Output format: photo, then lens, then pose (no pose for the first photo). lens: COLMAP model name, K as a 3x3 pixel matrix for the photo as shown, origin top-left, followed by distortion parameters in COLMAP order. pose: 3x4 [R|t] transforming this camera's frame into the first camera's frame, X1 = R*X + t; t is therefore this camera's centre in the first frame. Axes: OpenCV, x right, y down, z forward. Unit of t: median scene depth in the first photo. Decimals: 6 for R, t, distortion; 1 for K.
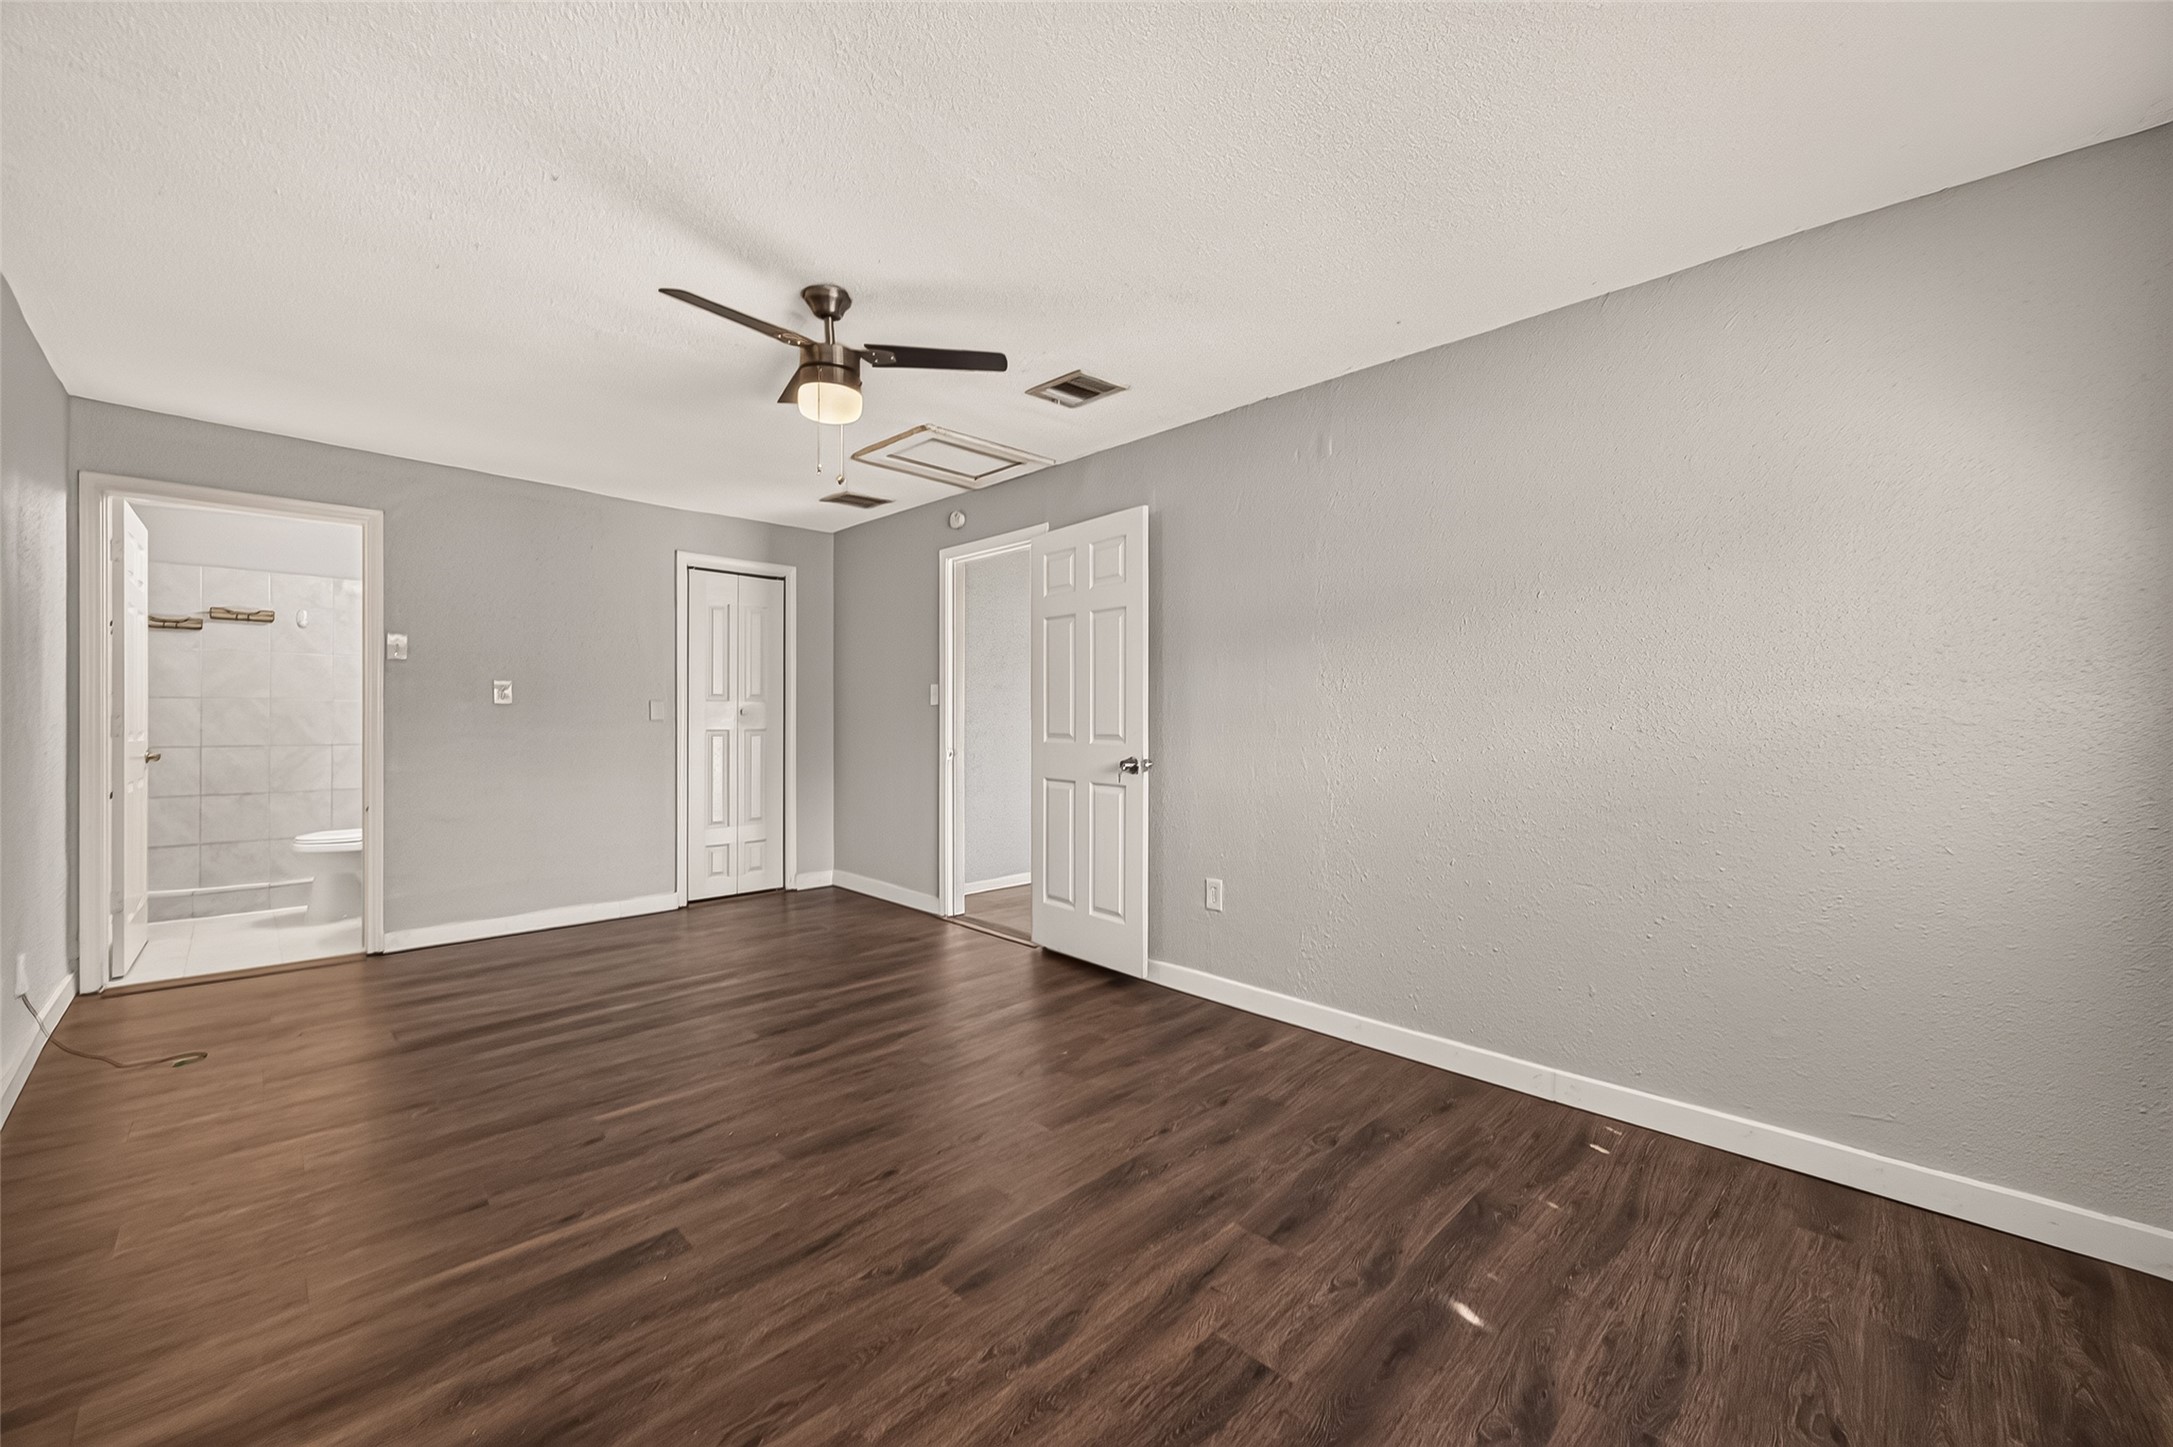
lens RADIAL K [[853.6, 0, 1076.2], [0, 853.6, 714.0], [0, 0, 1]] dist [-0.001322, -0.000177]
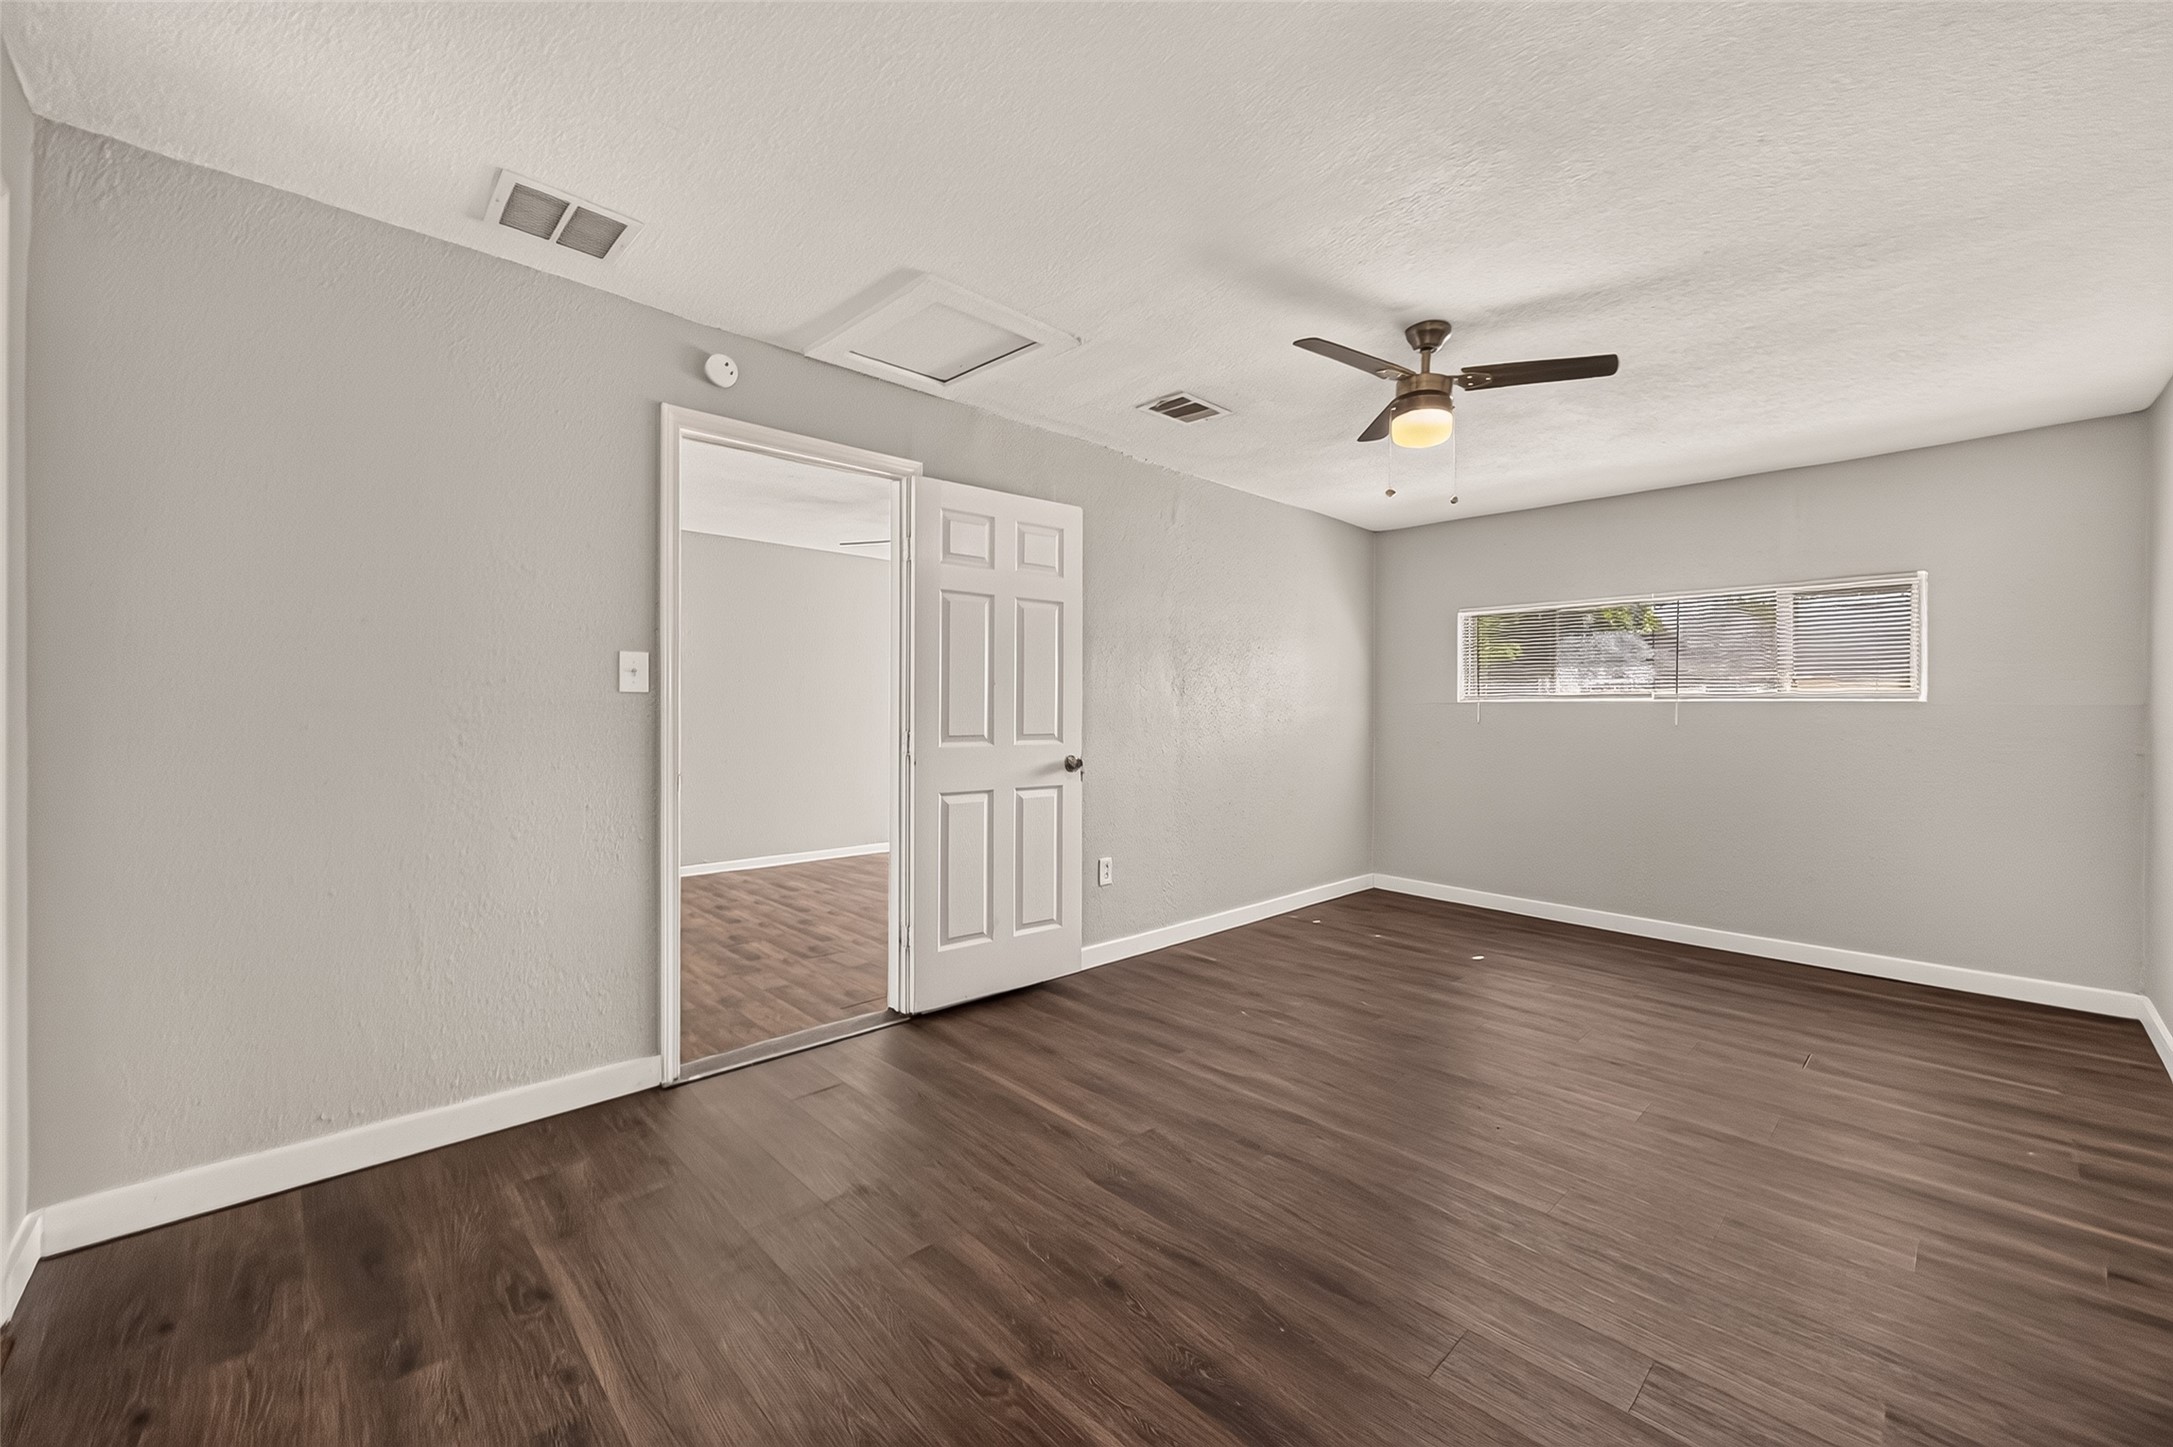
lens RADIAL K [[853.6, 0, 1076.2], [0, 853.6, 714.0], [0, 0, 1]] dist [-0.001322, -0.000177]
pose [[0.023842, -0.000225, 0.999716, -0.950995], [-0.011750, 0.999931, 0.000505, 0.001753], [-0.999647, -0.011759, 0.023838, 0.985688]]
